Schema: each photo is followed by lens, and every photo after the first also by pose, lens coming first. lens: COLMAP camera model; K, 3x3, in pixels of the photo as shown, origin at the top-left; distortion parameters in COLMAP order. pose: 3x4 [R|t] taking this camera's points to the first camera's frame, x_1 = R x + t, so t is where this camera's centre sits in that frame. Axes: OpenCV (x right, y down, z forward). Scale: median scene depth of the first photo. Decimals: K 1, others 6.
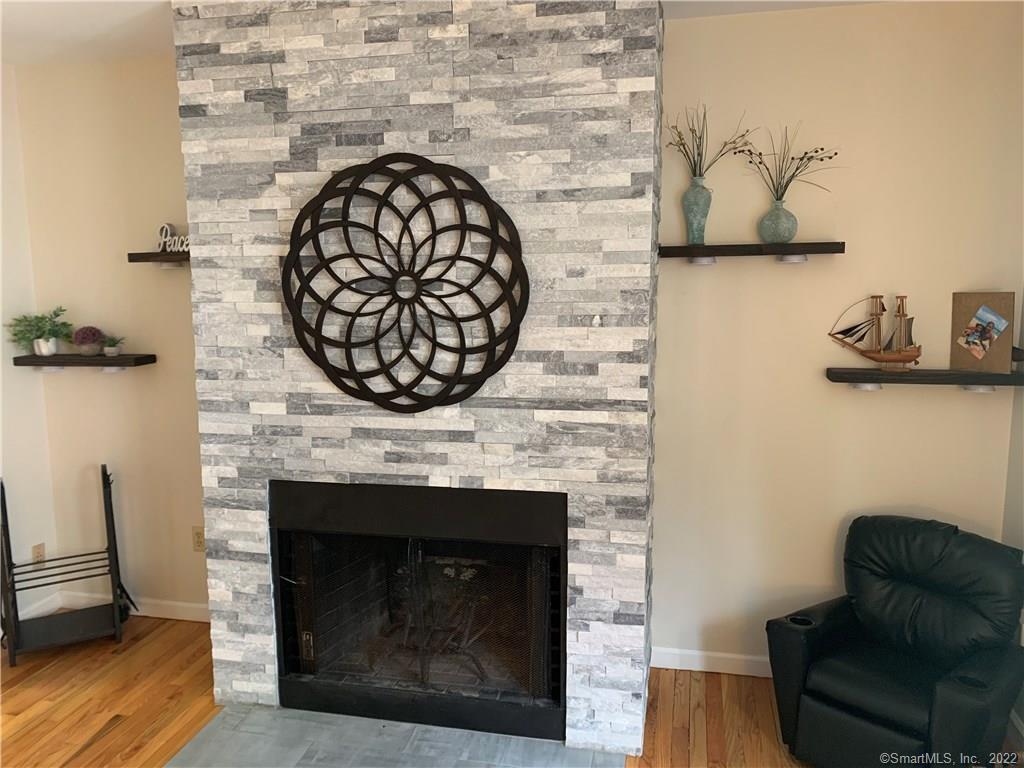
lens RADIAL K [[786.7, 0, 513.2], [0, 786.7, 373.6], [0, 0, 1]] dist [0.026941, -0.027092]
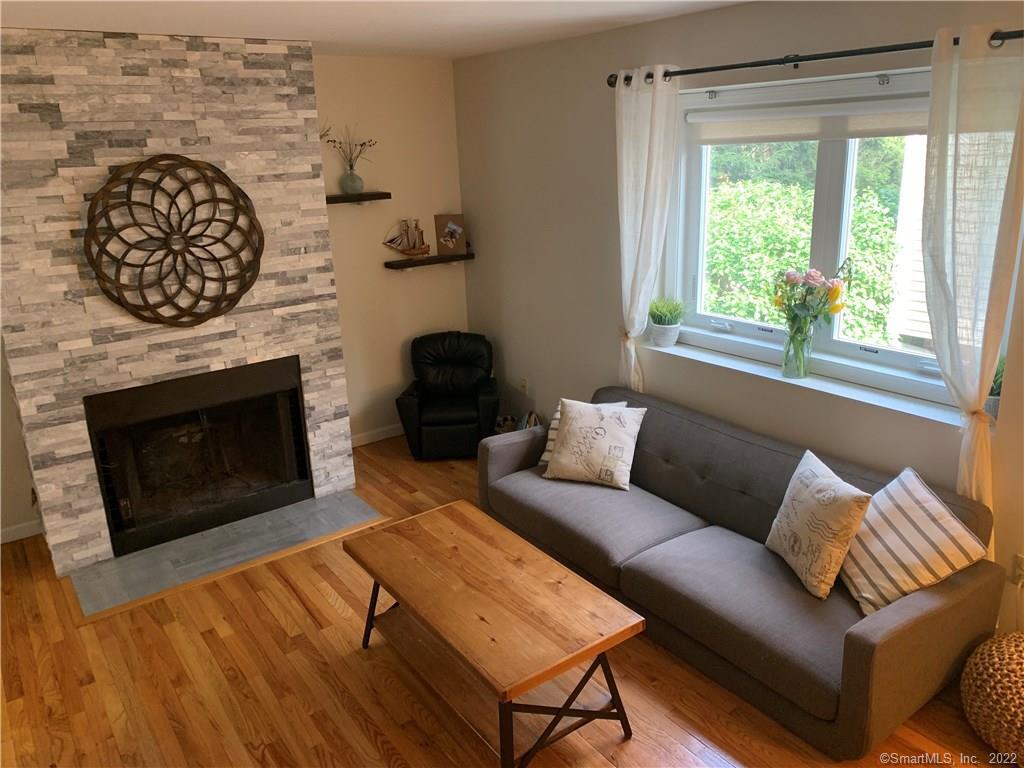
lens RADIAL K [[786.7, 0, 519.3], [0, 786.7, 379.9], [0, 0, 1]] dist [0.026941, -0.027092]
pose [[0.658543, -0.233873, 0.715279, -0.820971], [0.133553, 0.971716, 0.194760, -0.061023], [-0.740598, -0.032730, 0.671151, -0.486209]]
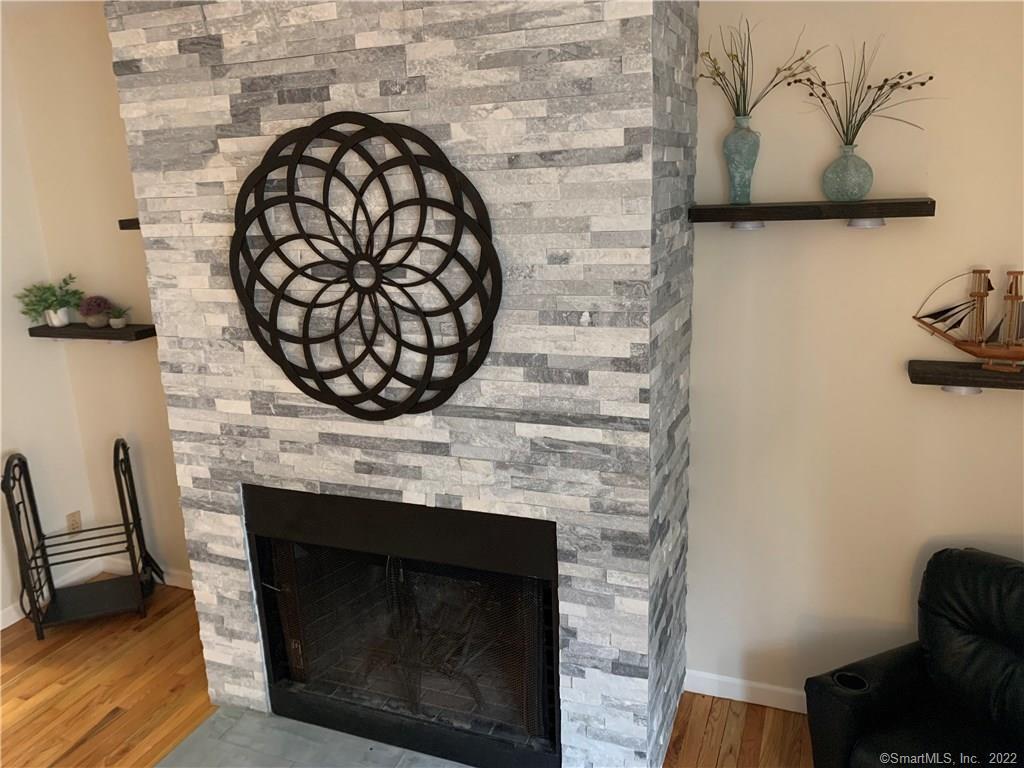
lens RADIAL K [[786.7, 0, 510.6], [0, 786.7, 371.4], [0, 0, 1]] dist [0.026941, -0.027092]
pose [[0.986370, 0.009175, -0.164284, 0.150840], [0.009818, 0.993384, 0.114422, -0.098262], [0.164247, -0.114476, 0.979754, 0.186342]]
